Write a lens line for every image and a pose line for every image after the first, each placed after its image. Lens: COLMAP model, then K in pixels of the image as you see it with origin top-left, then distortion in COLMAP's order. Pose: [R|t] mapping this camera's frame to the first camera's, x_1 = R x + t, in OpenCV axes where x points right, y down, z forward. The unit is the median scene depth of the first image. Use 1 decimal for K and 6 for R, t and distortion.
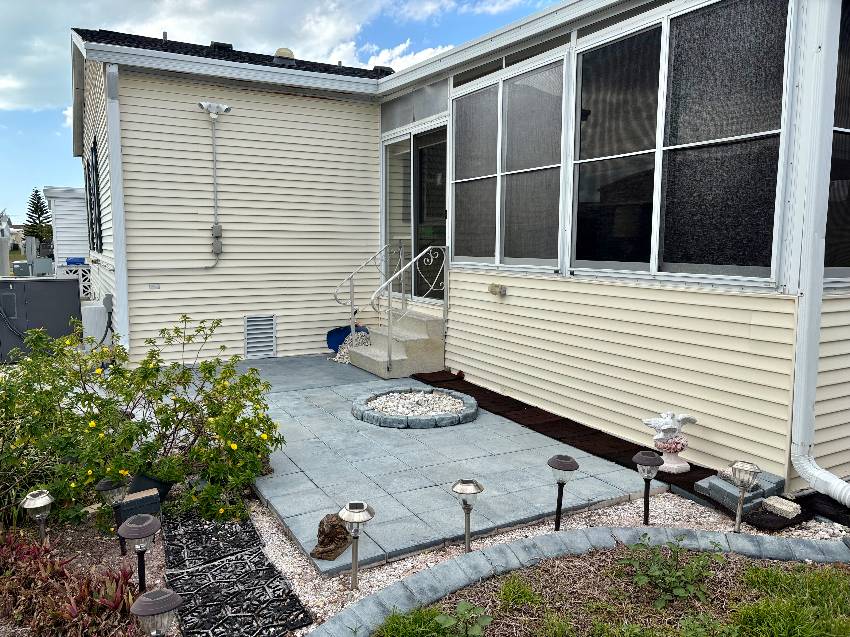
lens RADIAL K [[645.6, 0, 425.0], [0, 645.6, 318.5], [0, 0, 1]] dist [-0.004020, 0.067810]
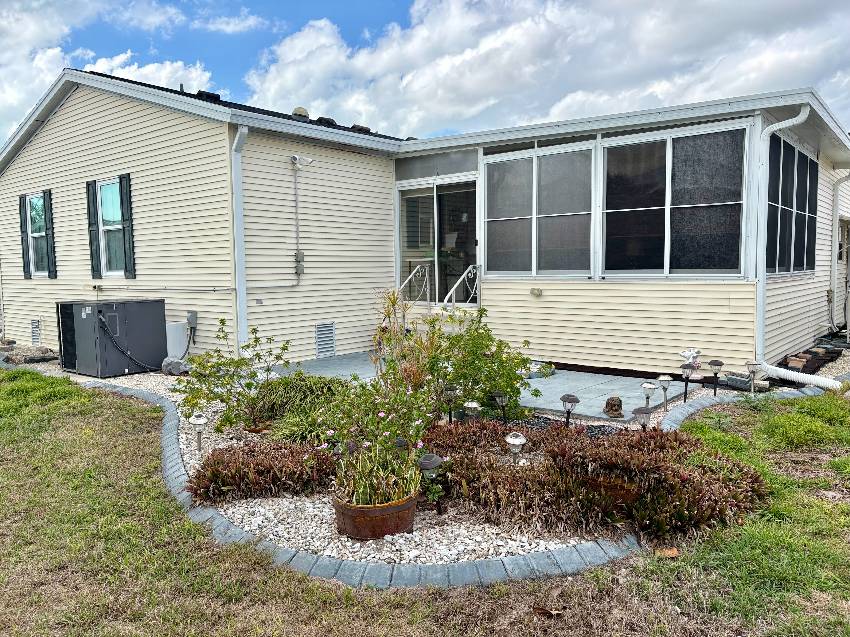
lens RADIAL K [[639.6, 0, 430.1], [0, 639.6, 321.1], [0, 0, 1]] dist [0.077817, -0.116810]
pose [[0.927835, -0.049871, 0.369642, -0.621110], [0.062136, 0.997840, -0.021341, 0.036921], [-0.367779, 0.042769, 0.928929, -0.280980]]
